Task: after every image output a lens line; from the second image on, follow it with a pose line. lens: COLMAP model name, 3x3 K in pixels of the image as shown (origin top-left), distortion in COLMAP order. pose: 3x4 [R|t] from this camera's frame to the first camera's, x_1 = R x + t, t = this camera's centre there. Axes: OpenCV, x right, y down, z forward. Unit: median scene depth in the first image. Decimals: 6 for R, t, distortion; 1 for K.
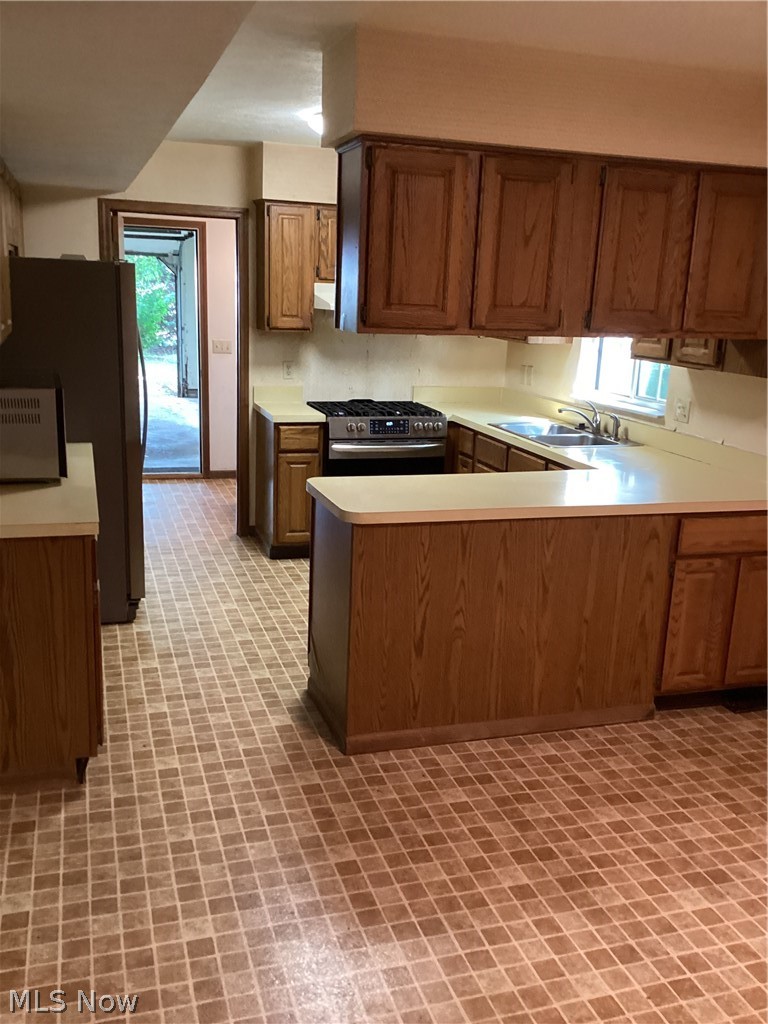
lens RADIAL K [[924.0, 0, 382.5], [0, 924.0, 513.3], [0, 0, 1]] dist [-0.004099, 0.001565]
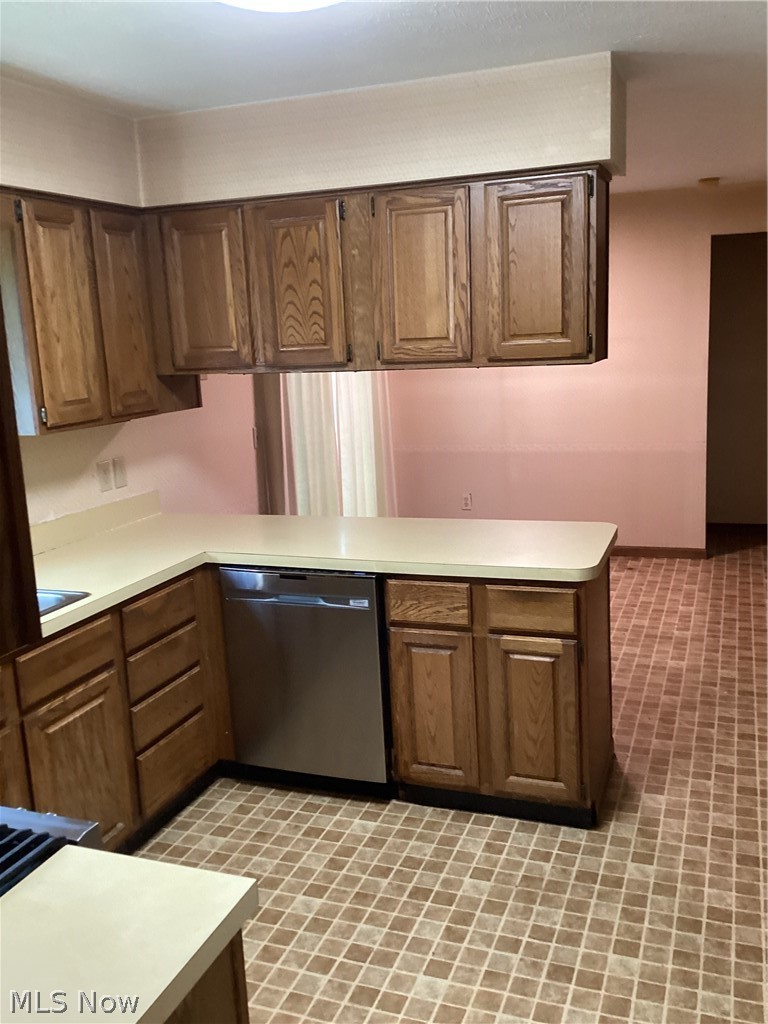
lens RADIAL K [[924.0, 0, 383.5], [0, 924.0, 511.9], [0, 0, 1]] dist [-0.004099, 0.001565]
pose [[-0.785673, -0.118463, 0.607194, -0.412470], [0.165202, 0.905677, 0.390457, -0.416411], [-0.596176, 0.407081, -0.691996, 1.655494]]
